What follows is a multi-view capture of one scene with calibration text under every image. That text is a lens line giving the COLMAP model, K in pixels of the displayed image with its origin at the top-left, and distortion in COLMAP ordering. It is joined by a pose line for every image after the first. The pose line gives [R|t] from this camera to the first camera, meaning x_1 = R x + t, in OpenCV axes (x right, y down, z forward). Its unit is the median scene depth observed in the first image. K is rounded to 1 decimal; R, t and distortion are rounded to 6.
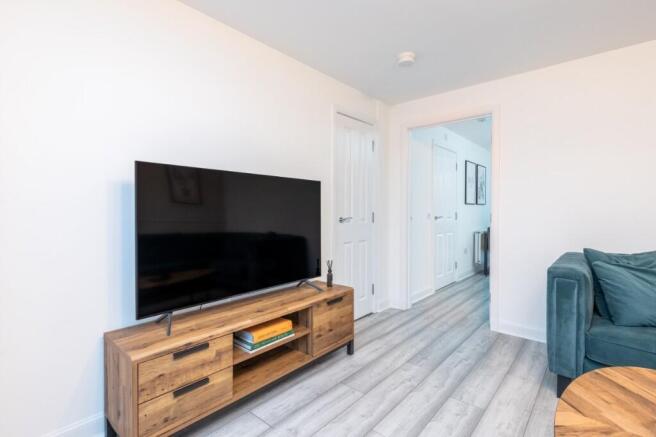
lens RADIAL K [[308.3, 0, 328.0], [0, 308.3, 218.5], [0, 0, 1]] dist [0.003634, -0.000785]
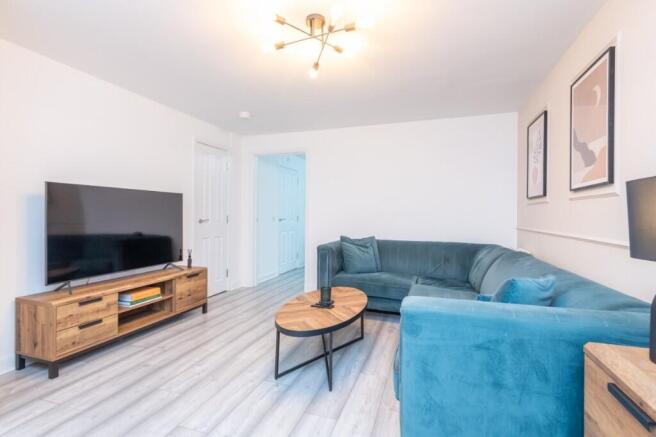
lens RADIAL K [[308.3, 0, 328.0], [0, 308.3, 218.5], [0, 0, 1]] dist [0.003634, -0.000785]
pose [[0.921760, 0.002839, 0.387750, 0.049545], [0.000558, 0.999962, -0.008646, 0.007368], [-0.387759, 0.008186, 0.921724, -0.663890]]
